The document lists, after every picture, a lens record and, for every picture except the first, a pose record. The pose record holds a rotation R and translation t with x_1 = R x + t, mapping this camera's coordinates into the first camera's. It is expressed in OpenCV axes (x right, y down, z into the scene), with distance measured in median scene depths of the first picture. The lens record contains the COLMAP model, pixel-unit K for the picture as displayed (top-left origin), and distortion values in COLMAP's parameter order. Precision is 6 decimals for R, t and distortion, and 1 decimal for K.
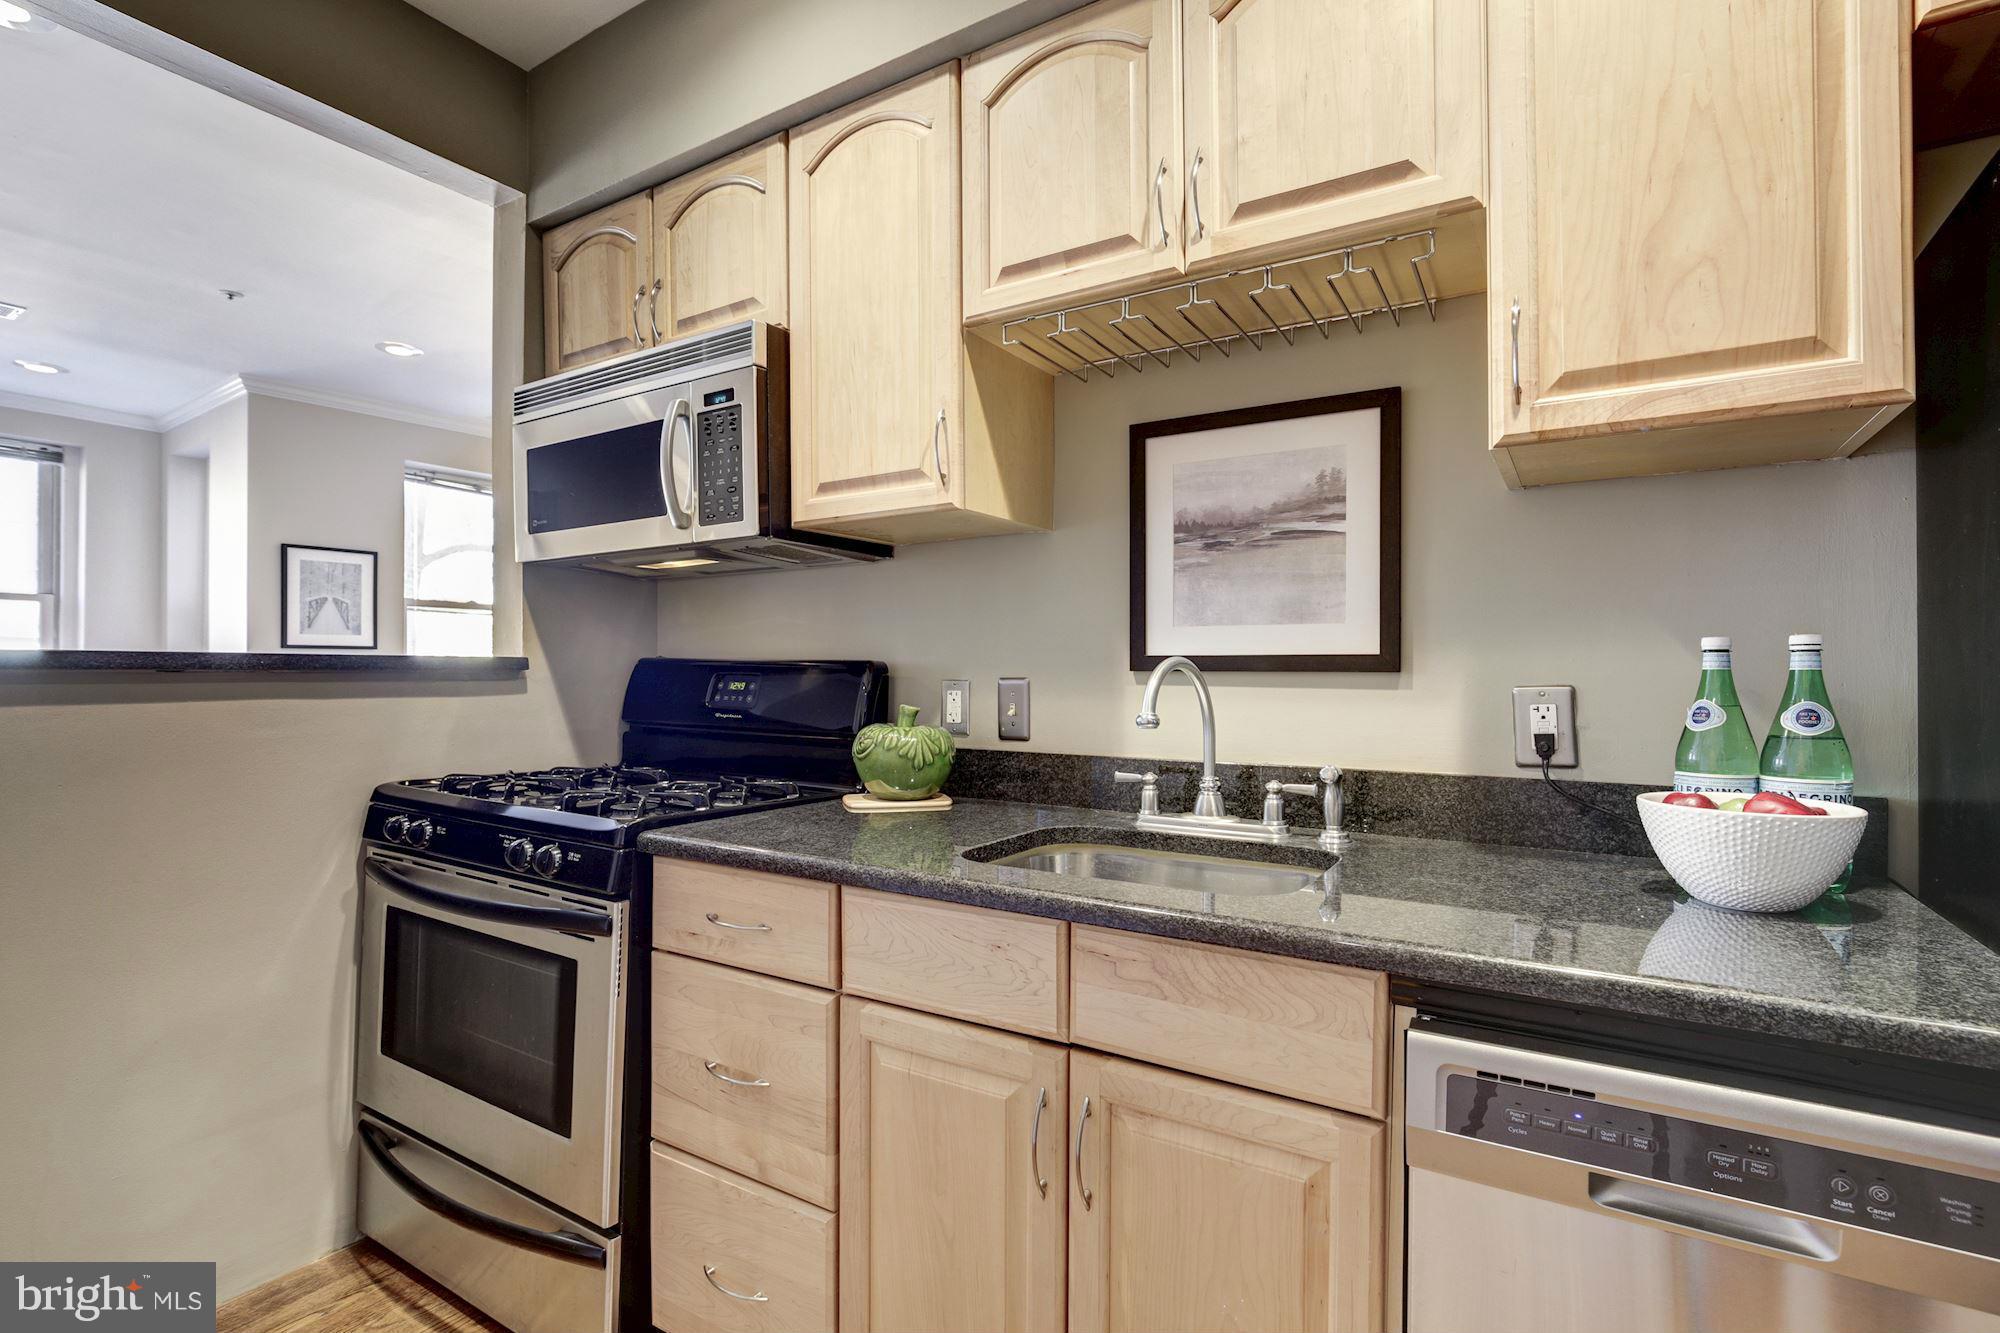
lens RADIAL K [[926.0, 0, 1006.9], [0, 926.0, 669.7], [0, 0, 1]] dist [-0.004102, 0.001713]
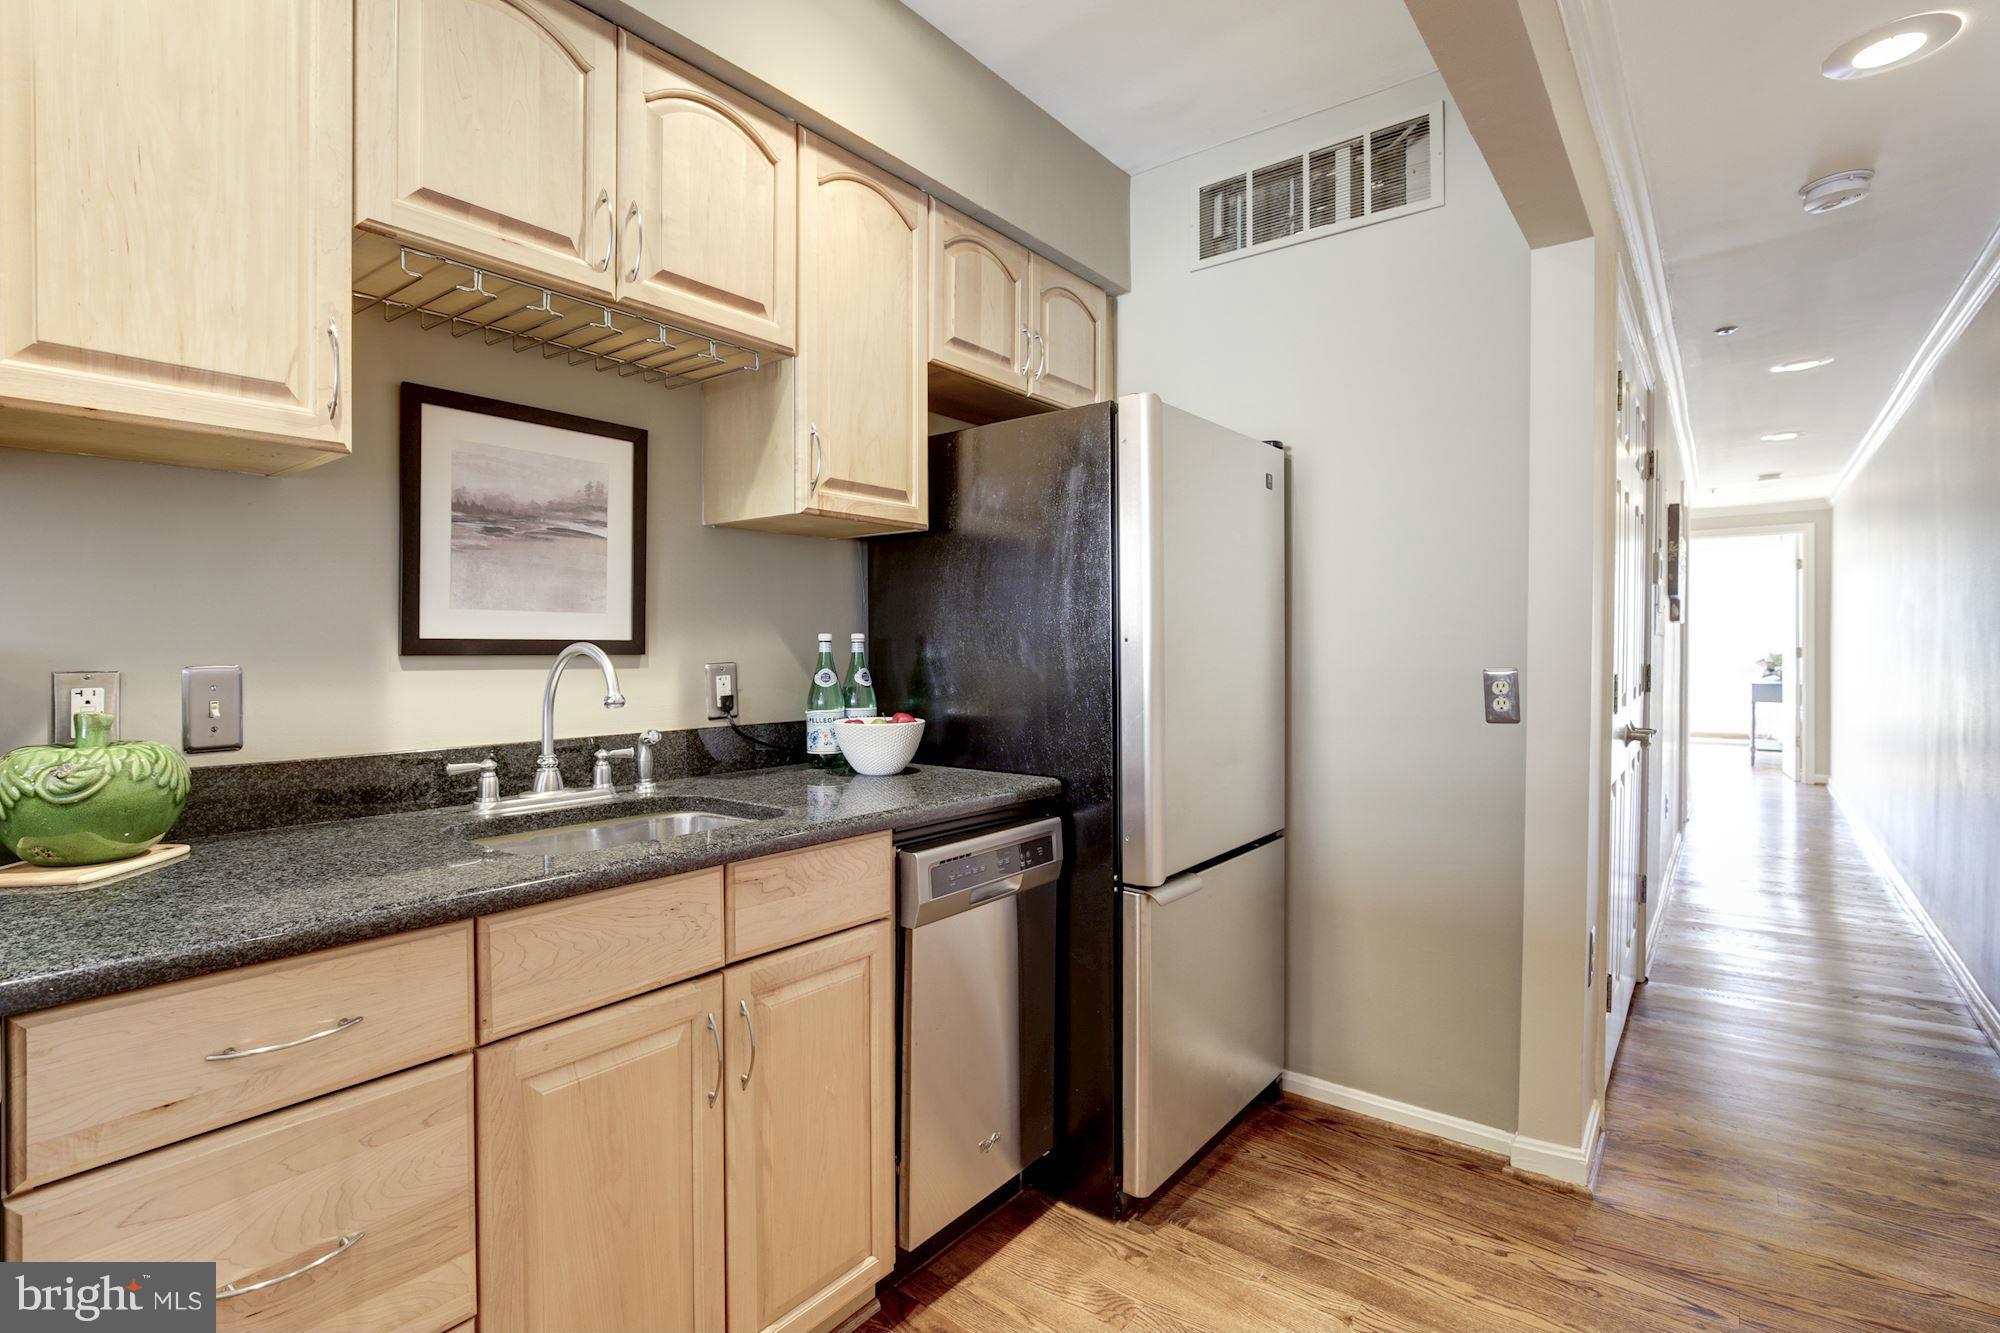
lens RADIAL K [[926.0, 0, 1007.3], [0, 926.0, 653.6], [0, 0, 1]] dist [-0.004102, 0.001713]
pose [[0.115757, -0.008579, 0.993241, -0.778225], [-0.002137, 0.999958, 0.008886, -0.011043], [-0.993275, -0.003151, 0.115734, 0.354769]]
